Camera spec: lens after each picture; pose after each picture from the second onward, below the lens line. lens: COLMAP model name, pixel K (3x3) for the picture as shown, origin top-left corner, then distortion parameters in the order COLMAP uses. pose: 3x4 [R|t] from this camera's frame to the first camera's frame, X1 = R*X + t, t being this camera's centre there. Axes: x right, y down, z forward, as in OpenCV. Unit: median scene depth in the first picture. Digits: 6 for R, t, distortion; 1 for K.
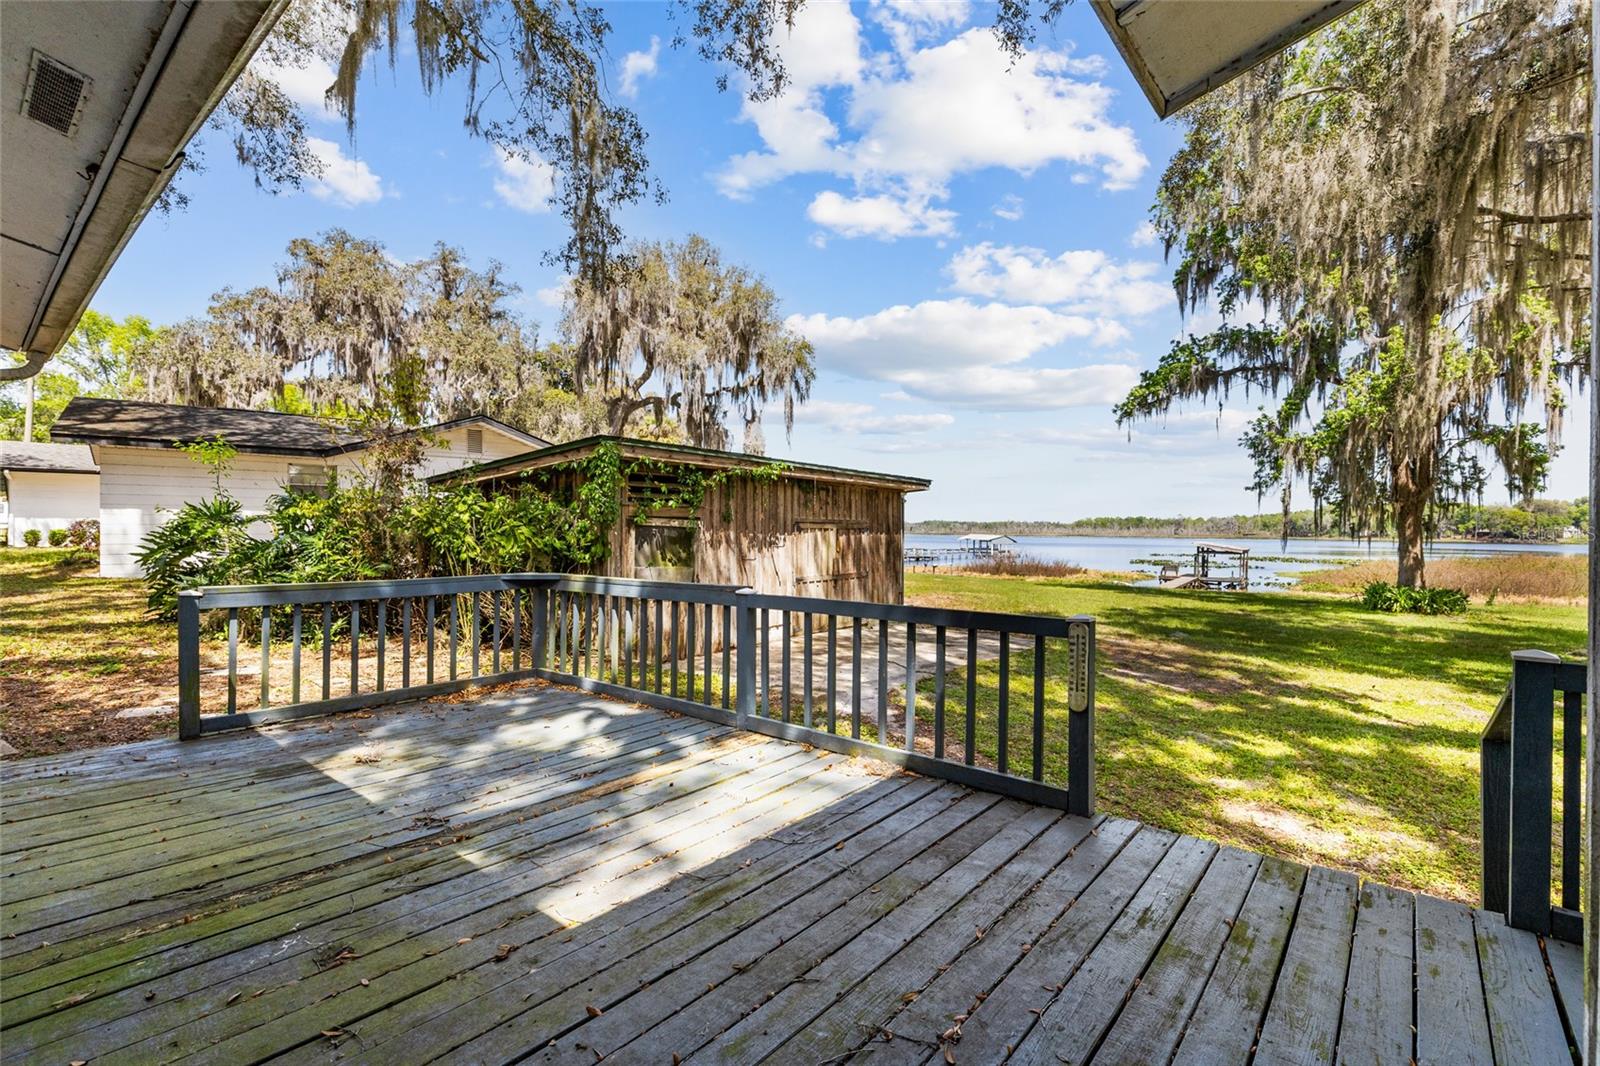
lens RADIAL K [[722.1, 0, 800.0], [0, 722.1, 533.0], [0, 0, 1]] dist [0.001234, 0.000435]
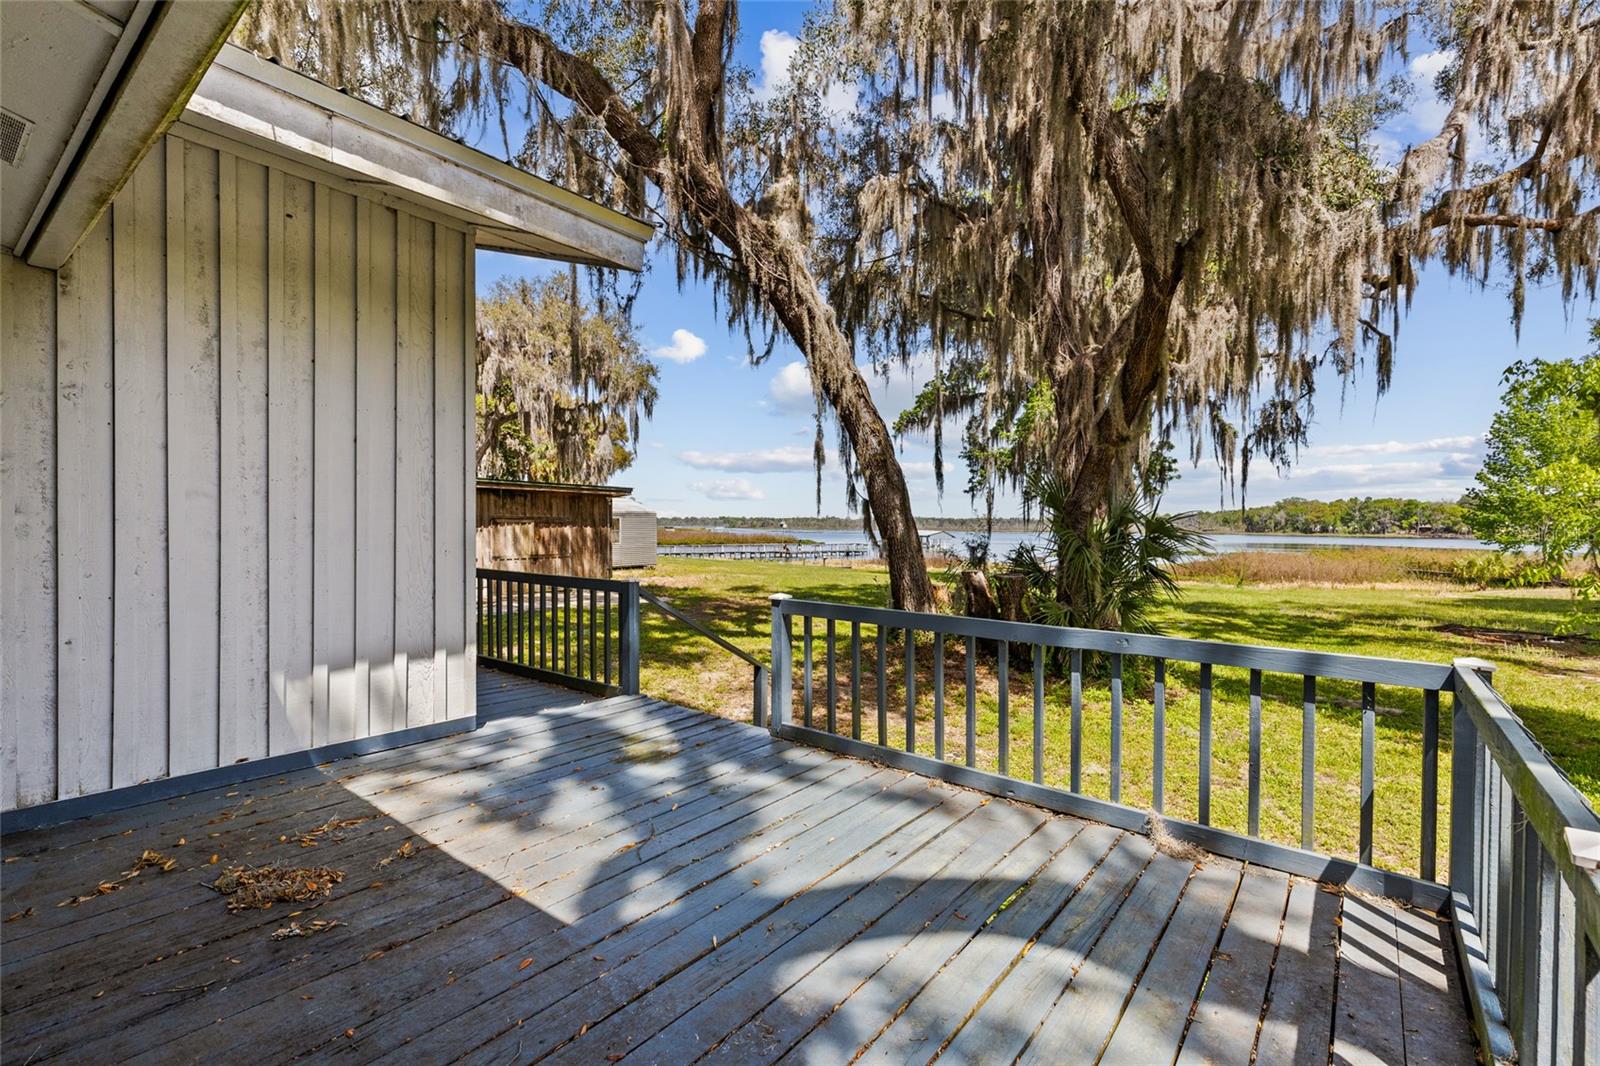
lens RADIAL K [[722.1, 0, 800.0], [0, 722.1, 533.0], [0, 0, 1]] dist [0.001234, 0.000435]
pose [[0.999755, -0.000017, 0.022133, 0.472954], [-0.000124, 0.999980, 0.006369, 0.003466], [-0.022132, -0.006370, 0.999735, -0.391994]]
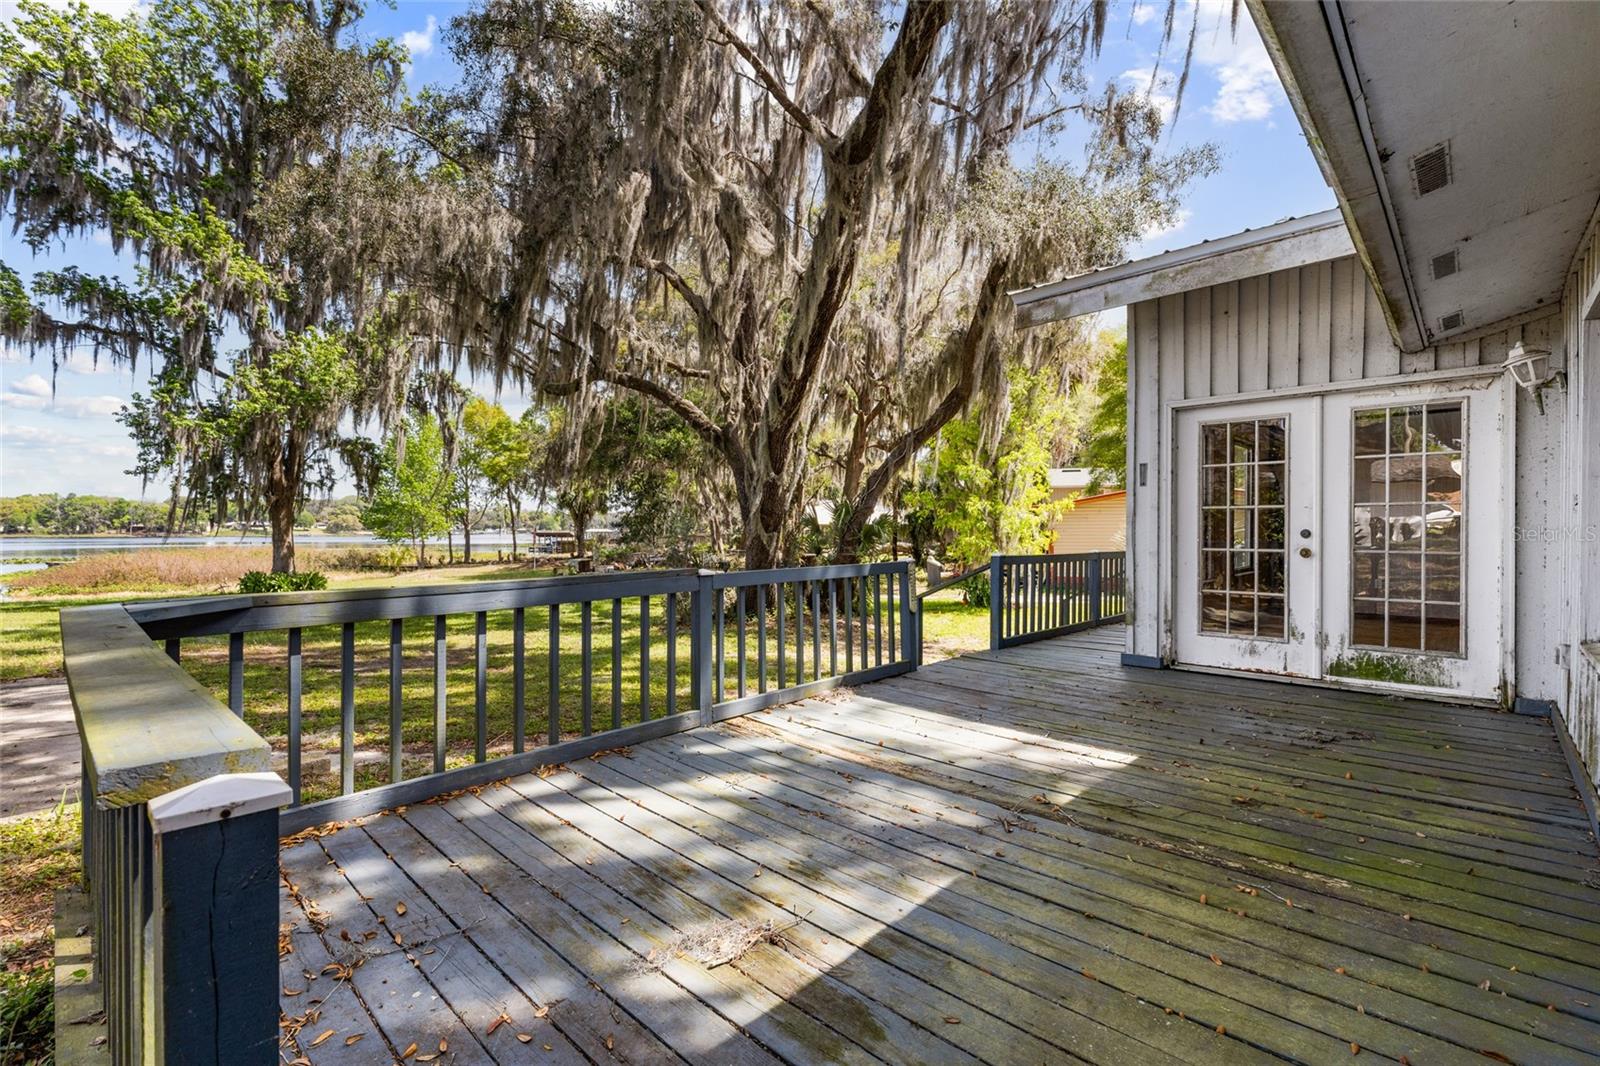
lens RADIAL K [[722.1, 0, 800.0], [0, 722.1, 533.0], [0, 0, 1]] dist [0.001234, 0.000435]
pose [[0.059612, -0.013393, 0.998132, -0.289332], [0.006492, 0.999894, 0.013029, 0.005404], [-0.998201, 0.005703, 0.059693, 0.246601]]
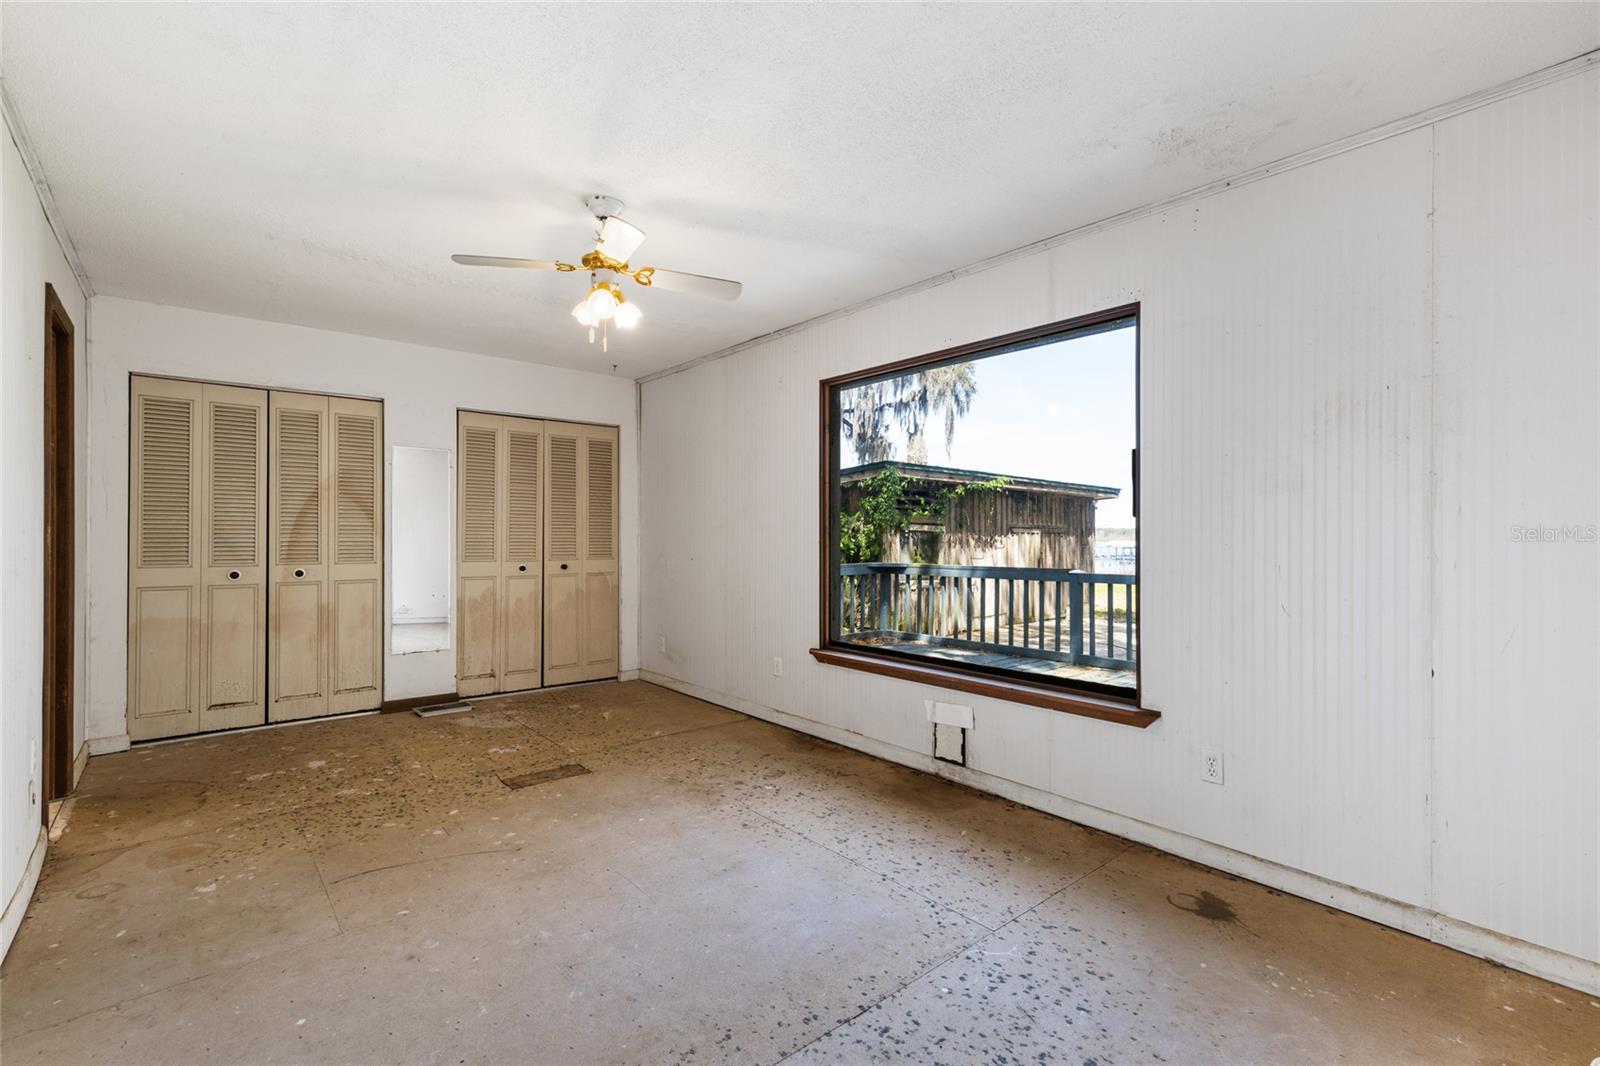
lens RADIAL K [[722.1, 0, 800.0], [0, 722.1, 533.0], [0, 0, 1]] dist [0.001234, 0.000435]
pose [[0.986136, -0.004522, -0.165880, -0.118964], [0.003007, 0.999951, -0.009386, 0.003790], [0.165914, 0.008757, 0.986101, -0.176546]]
